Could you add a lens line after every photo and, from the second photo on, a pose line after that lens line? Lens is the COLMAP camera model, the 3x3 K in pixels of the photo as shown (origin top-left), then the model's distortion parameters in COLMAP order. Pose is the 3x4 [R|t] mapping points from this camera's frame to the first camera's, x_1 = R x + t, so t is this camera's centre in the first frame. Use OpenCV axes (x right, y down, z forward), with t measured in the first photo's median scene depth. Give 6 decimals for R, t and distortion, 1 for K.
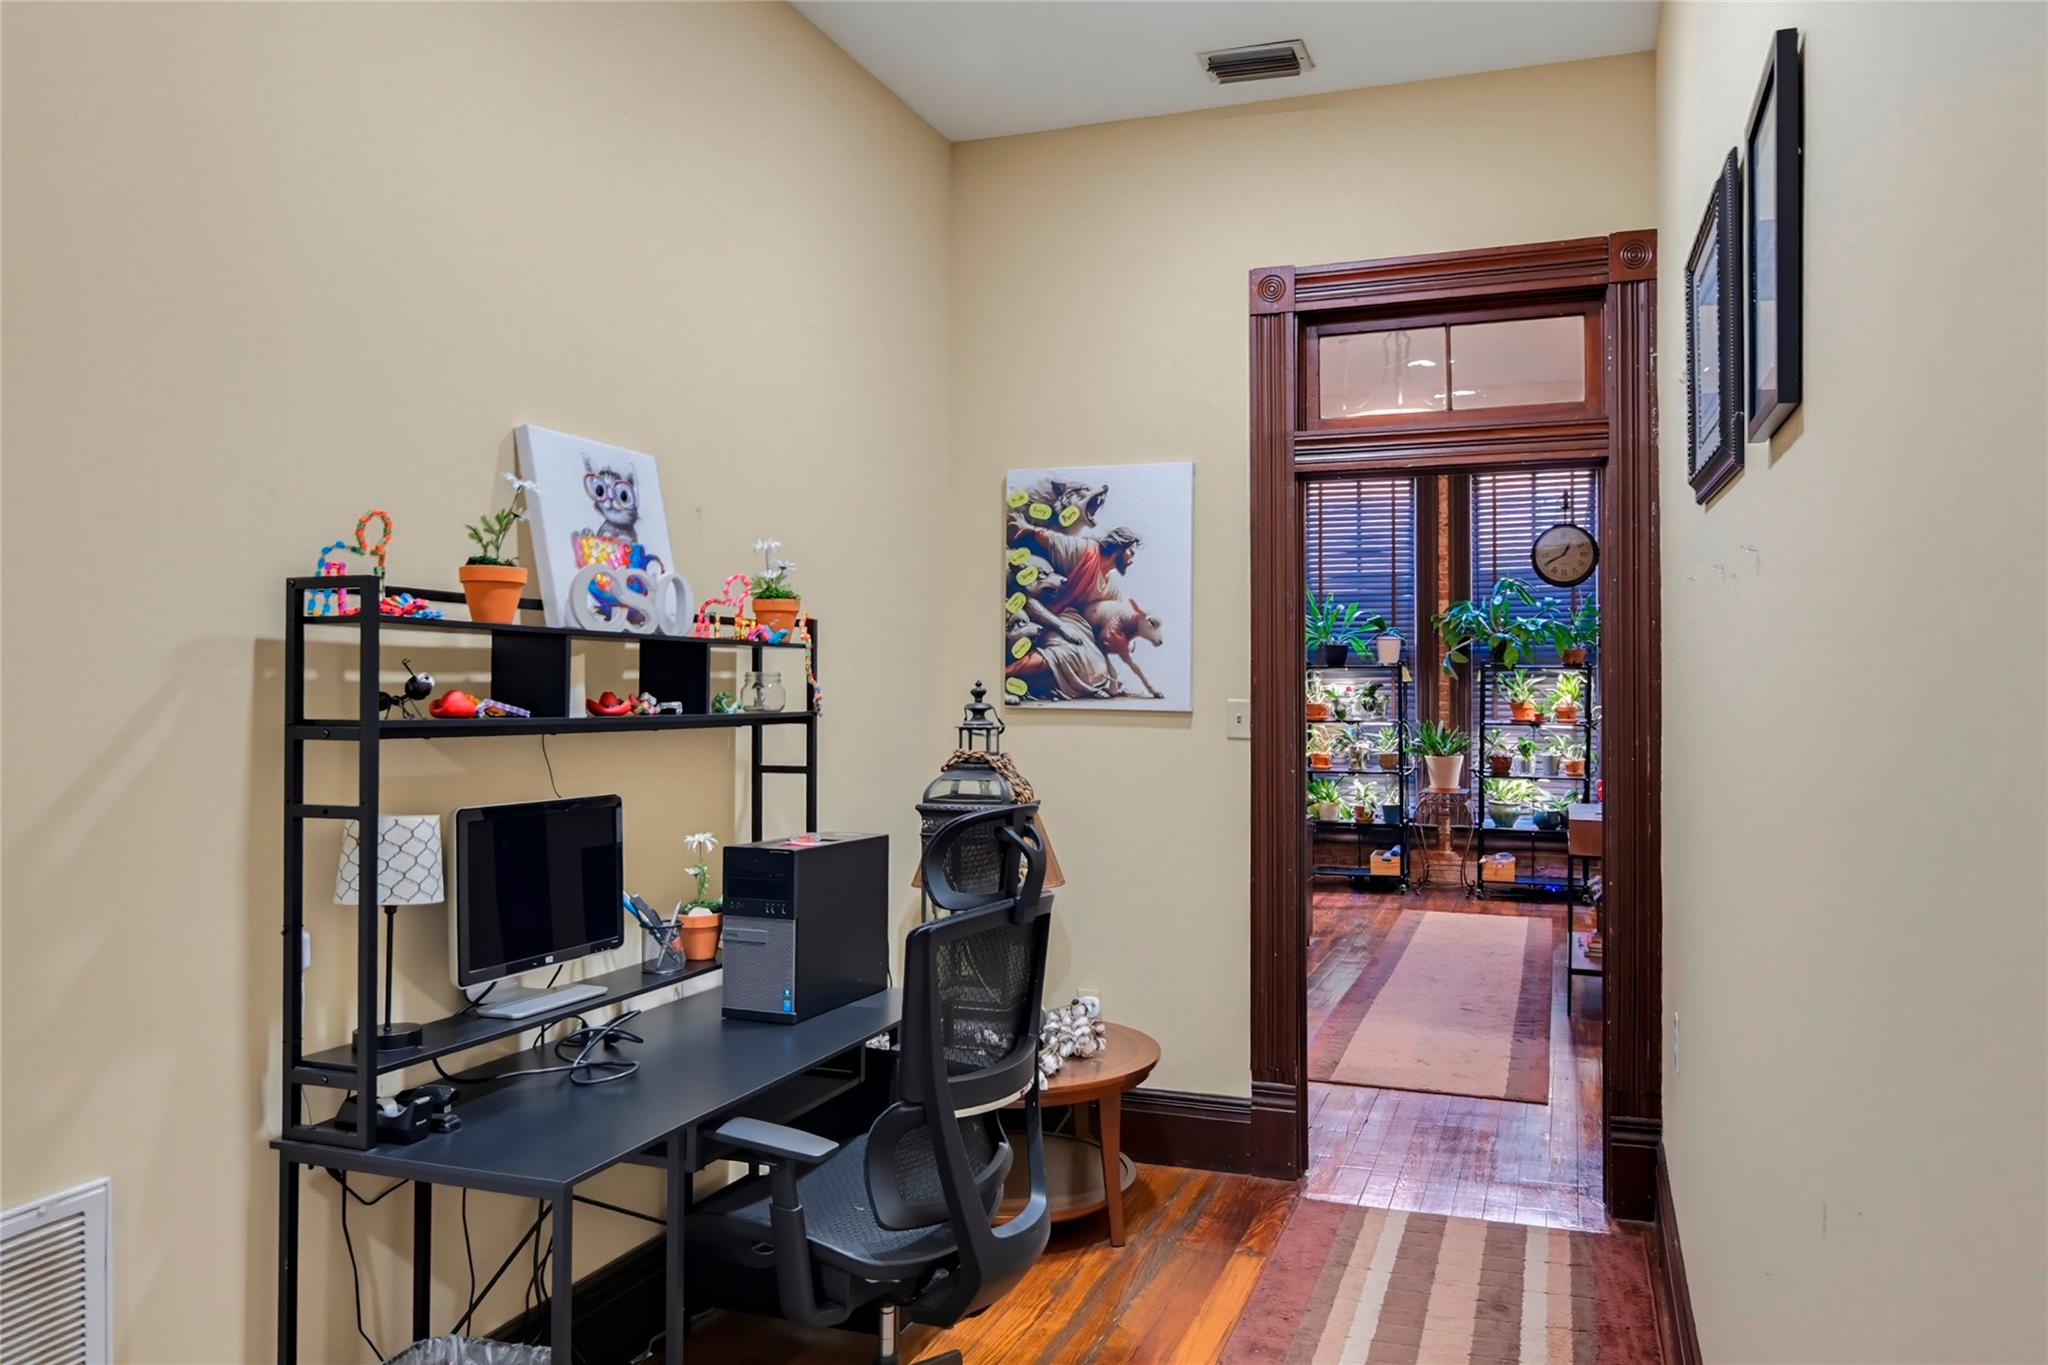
lens RADIAL K [[1466.9, 0, 1024.0], [0, 1466.9, 682.5], [0, 0, 1]] dist [-0.006481, -0.001121]
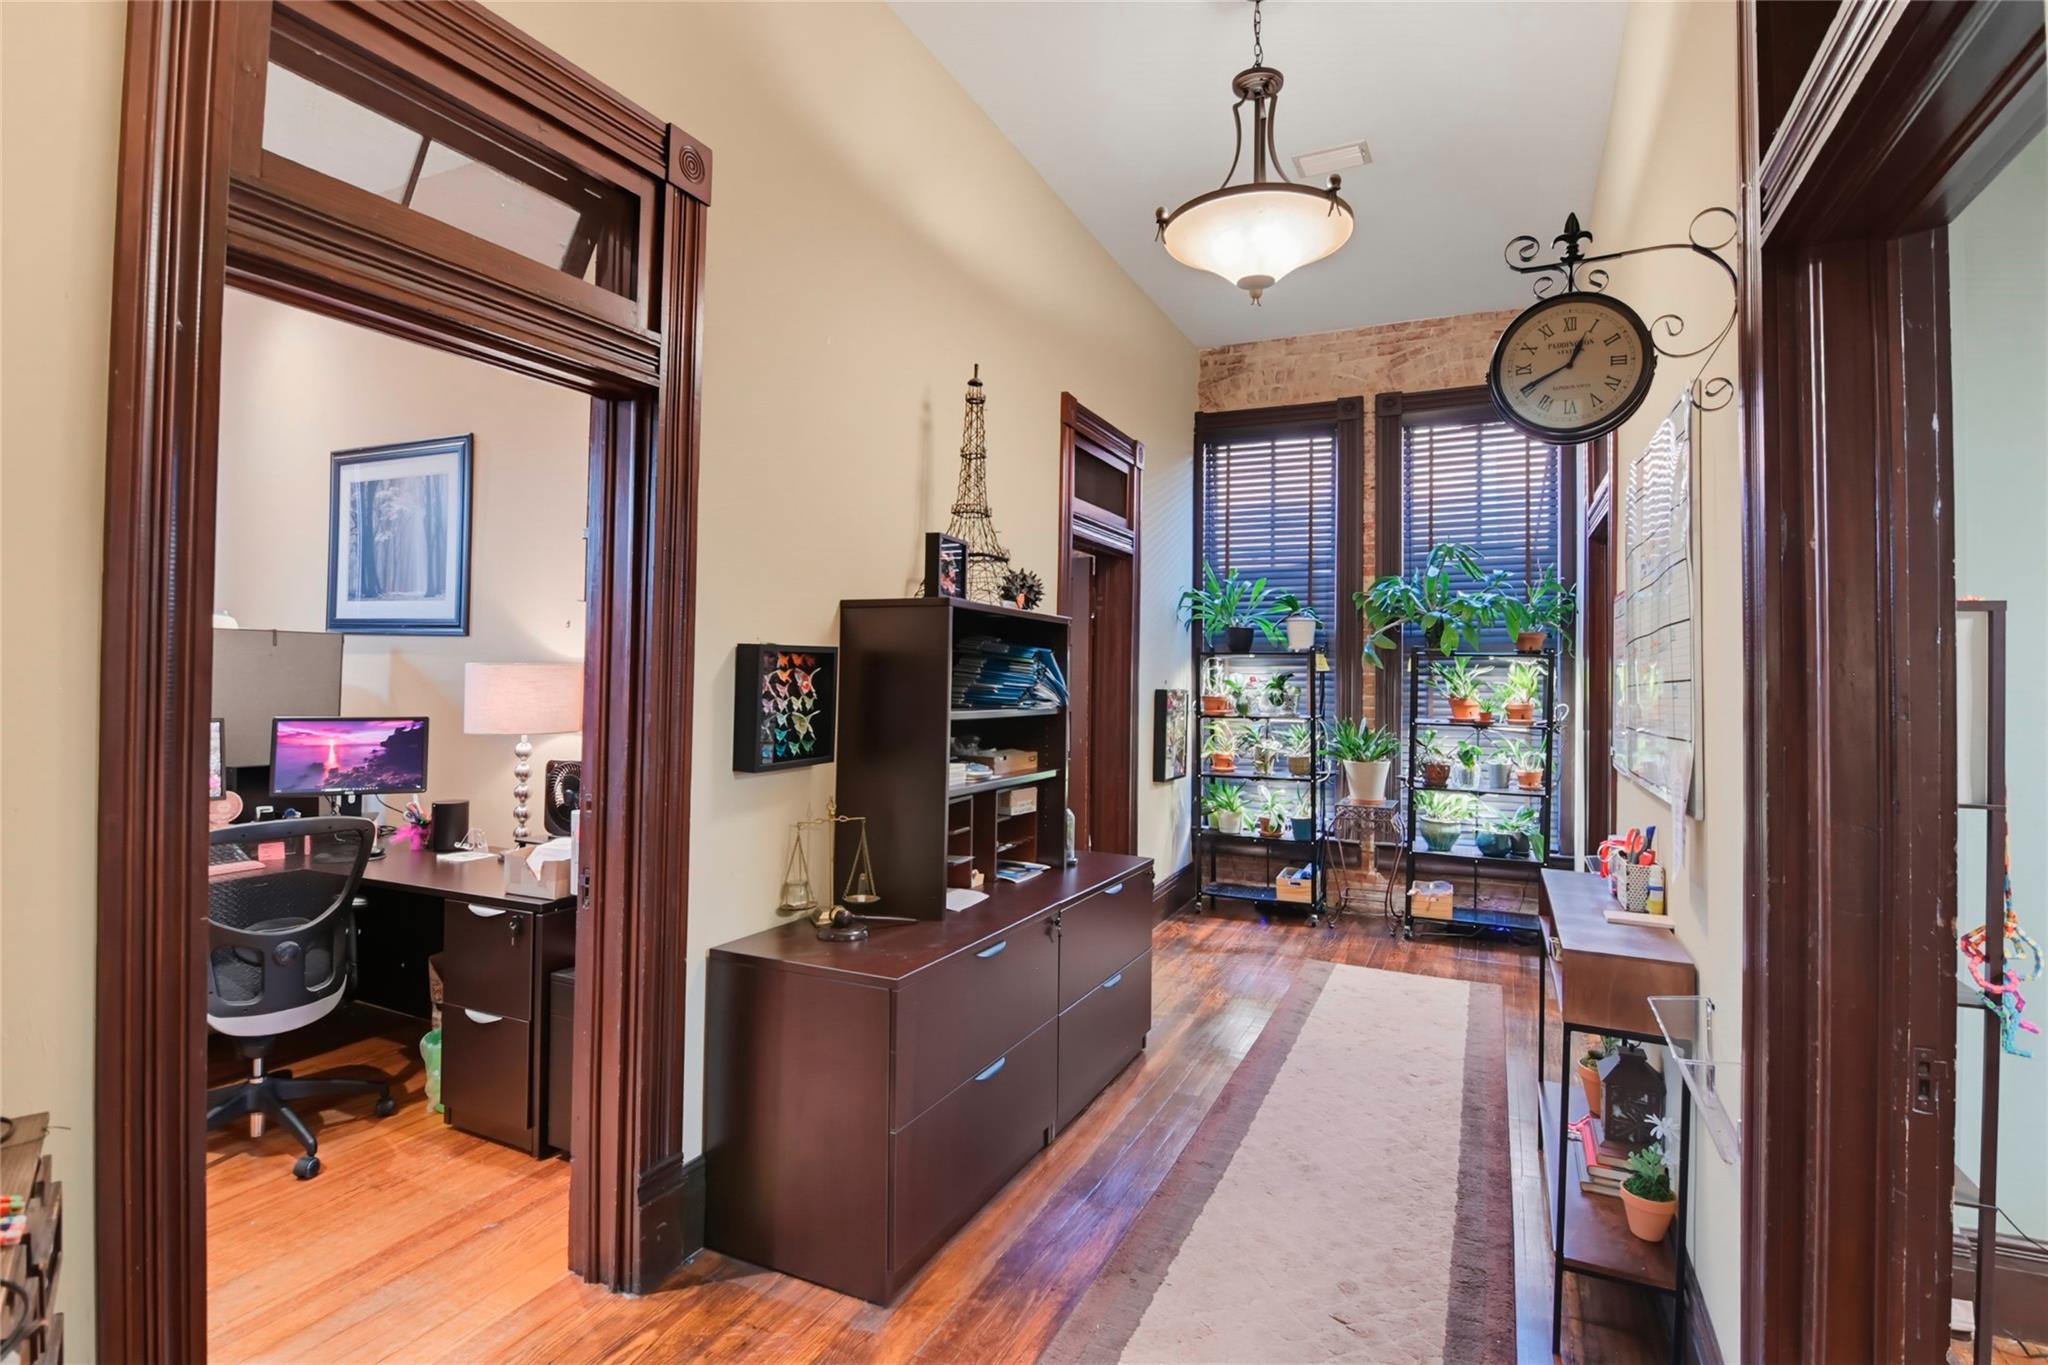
lens RADIAL K [[1023.5, 0, 1014.7], [0, 1023.5, 662.8], [0, 0, 1]] dist [-0.010178, -0.001282]
pose [[0.996337, 0.010338, -0.084887, 0.135761], [-0.011122, 0.999900, -0.008770, 0.001698], [0.084788, 0.009682, 0.996352, 0.402653]]
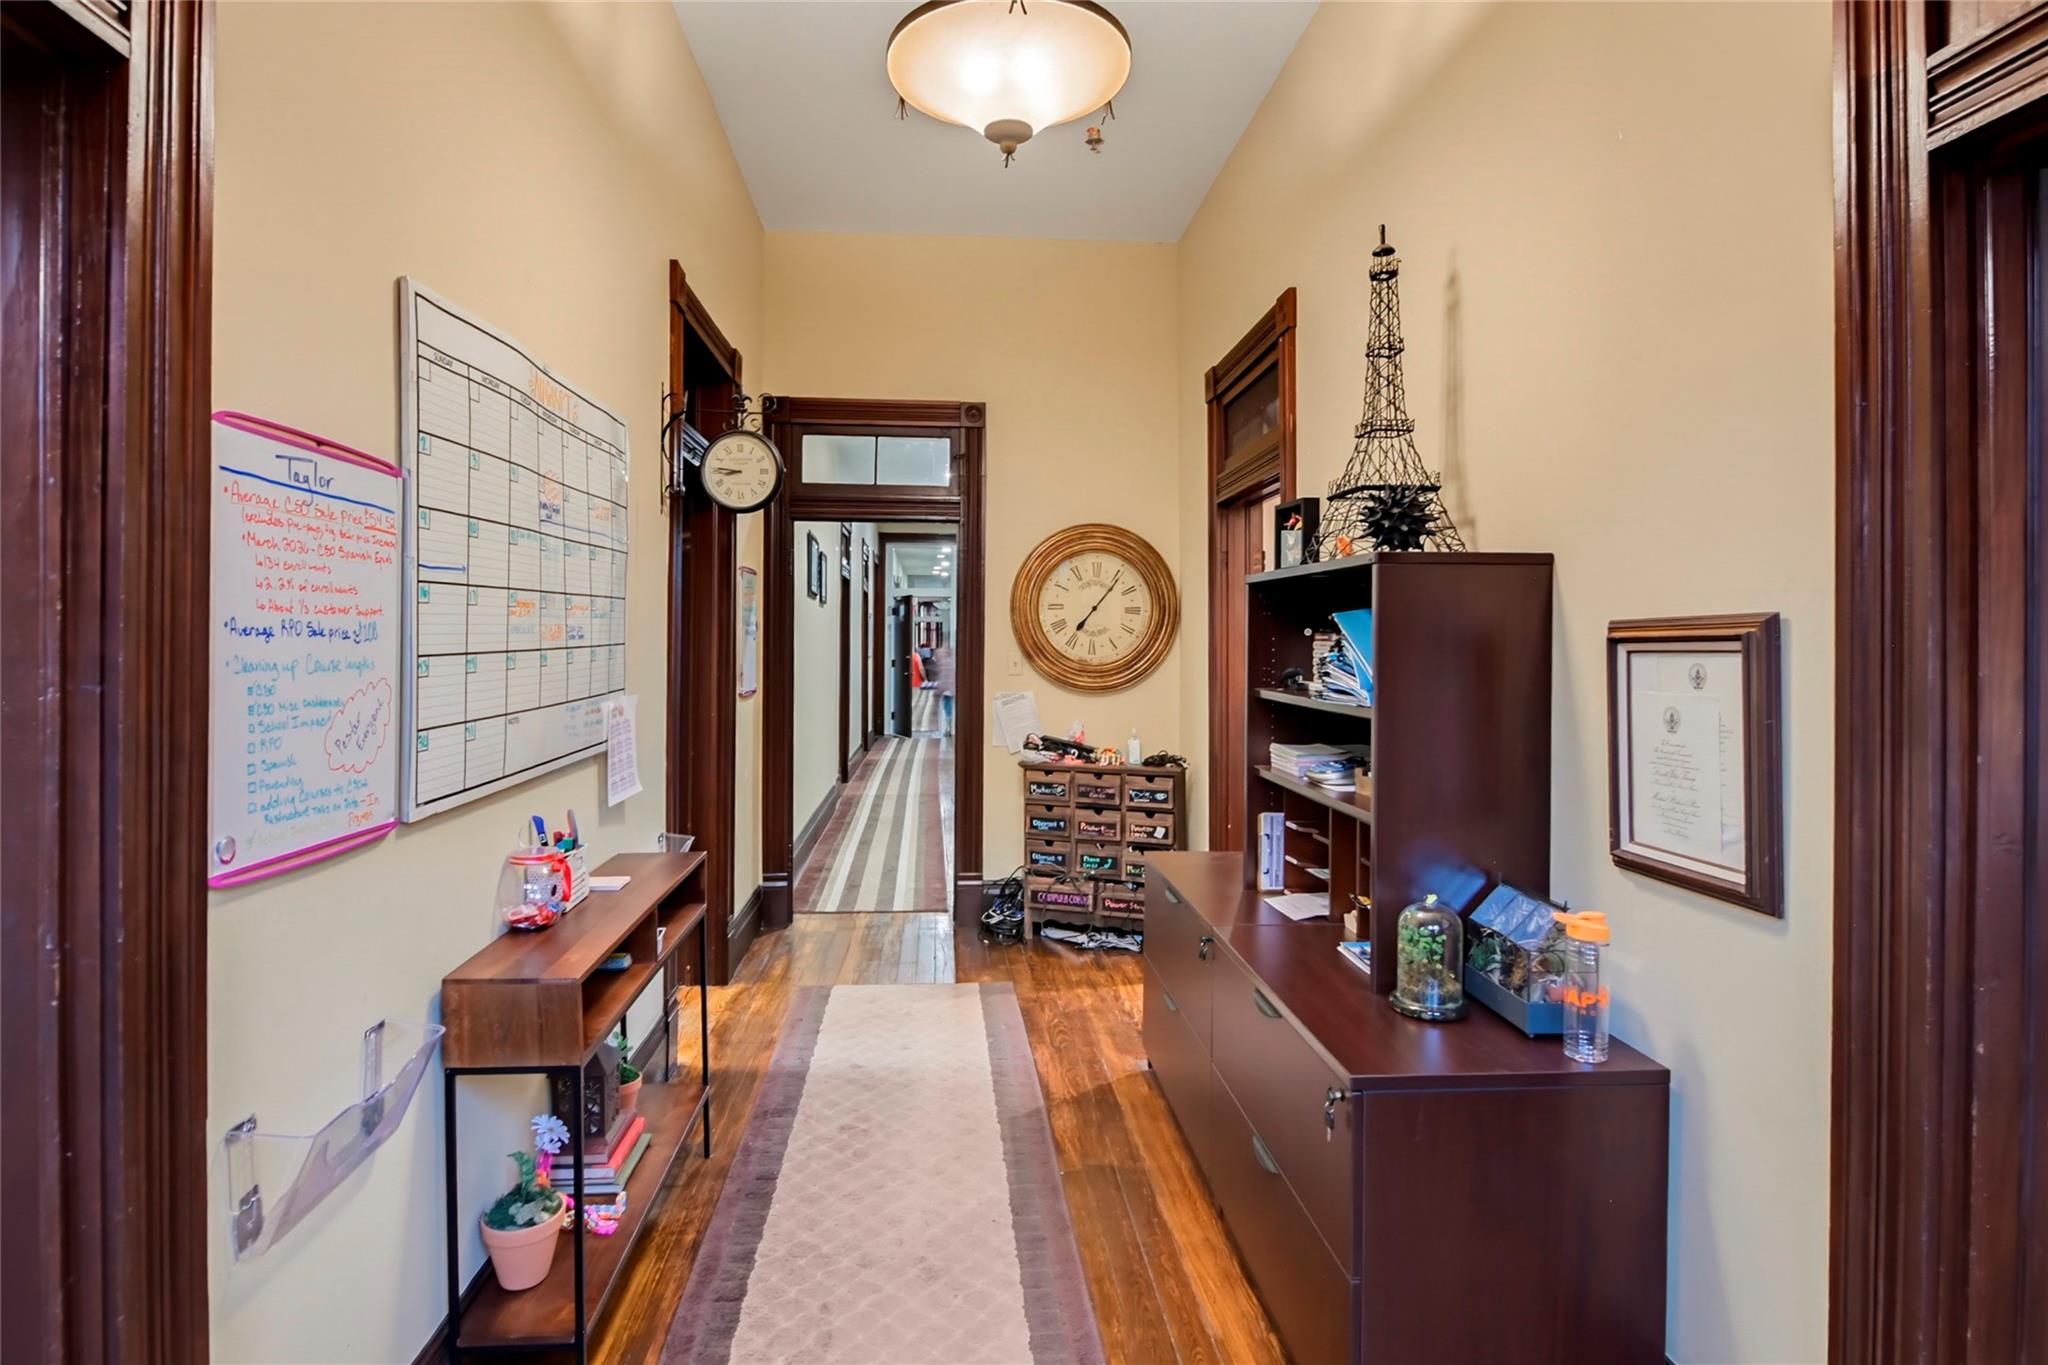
lens RADIAL K [[1023.5, 0, 1014.7], [0, 1023.5, 662.8], [0, 0, 1]] dist [-0.010178, -0.001282]
pose [[-0.907098, -0.003519, -0.420904, 0.274494], [-0.003155, 0.999994, -0.001560, 0.005995], [0.420907, -0.000087, -0.907104, 0.915516]]
